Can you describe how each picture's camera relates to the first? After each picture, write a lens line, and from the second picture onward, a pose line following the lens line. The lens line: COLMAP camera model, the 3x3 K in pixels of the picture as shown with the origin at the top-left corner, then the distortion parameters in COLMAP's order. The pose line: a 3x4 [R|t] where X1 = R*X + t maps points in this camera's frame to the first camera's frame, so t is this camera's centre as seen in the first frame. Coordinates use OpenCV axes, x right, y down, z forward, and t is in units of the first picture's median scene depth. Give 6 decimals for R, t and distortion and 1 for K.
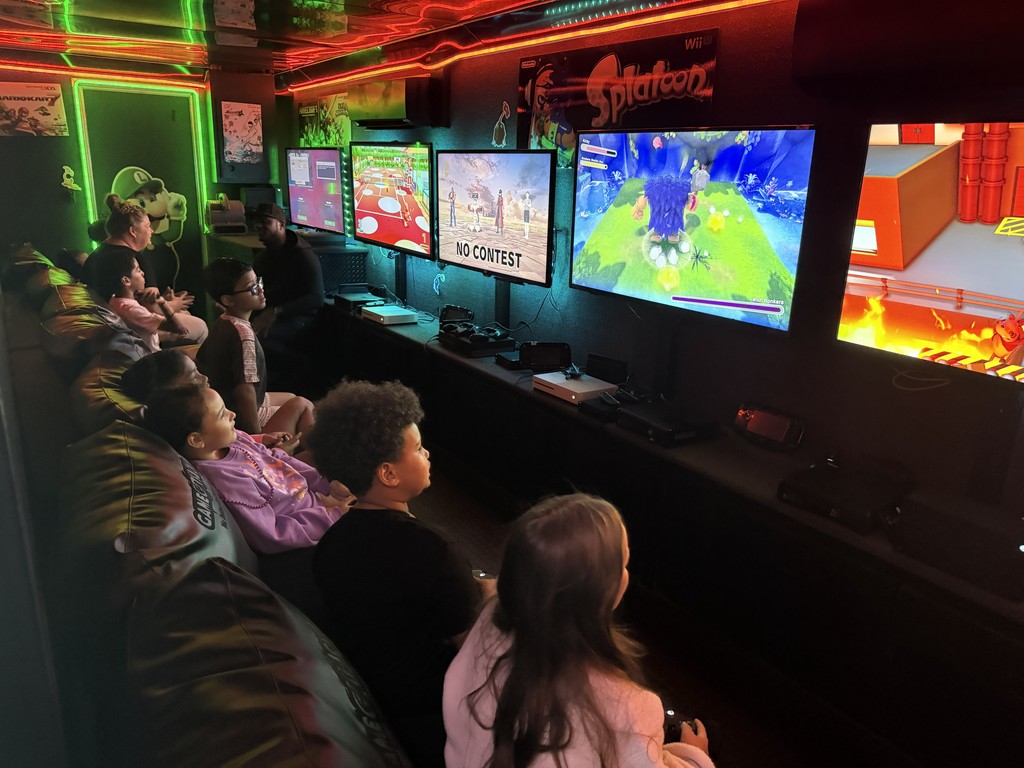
lens RADIAL K [[766.5, 0, 512.0], [0, 766.5, 384.0], [0, 0, 1]] dist [0.041849, -0.006043]
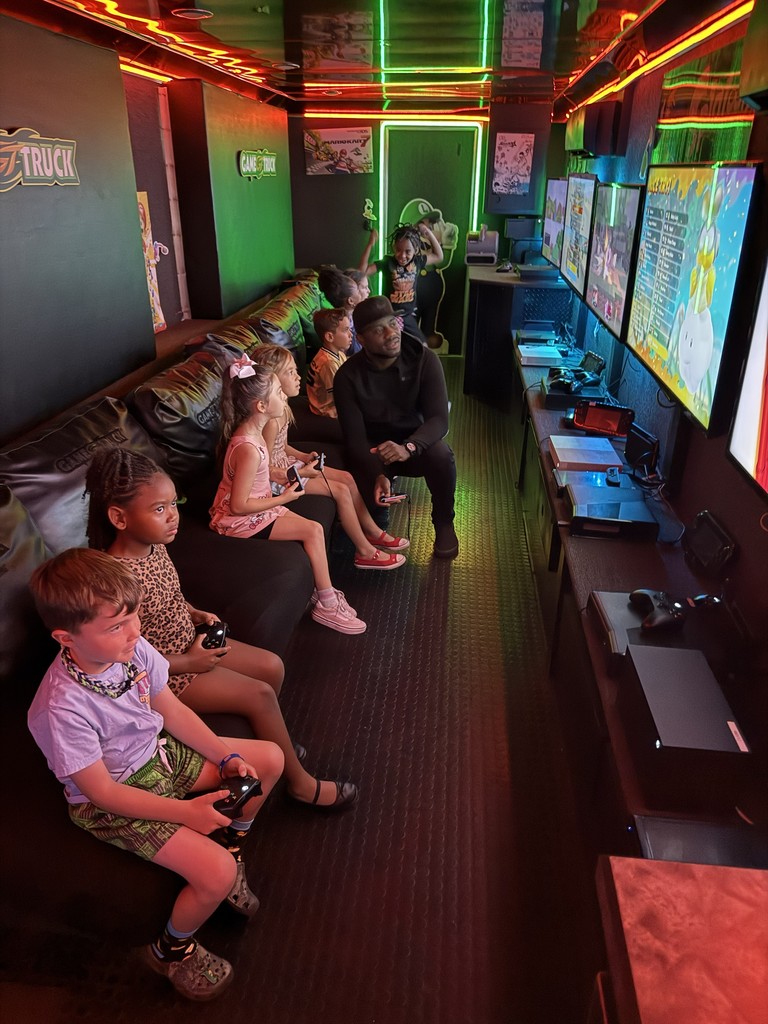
lens RADIAL K [[766.5, 0, 384.0], [0, 766.5, 512.0], [0, 0, 1]] dist [0.041849, -0.006043]
pose [[0.769823, 0.245716, -0.589064, 0.250890], [-0.171006, 0.968587, 0.180545, -0.030398], [0.614922, -0.038255, 0.787659, 0.058381]]
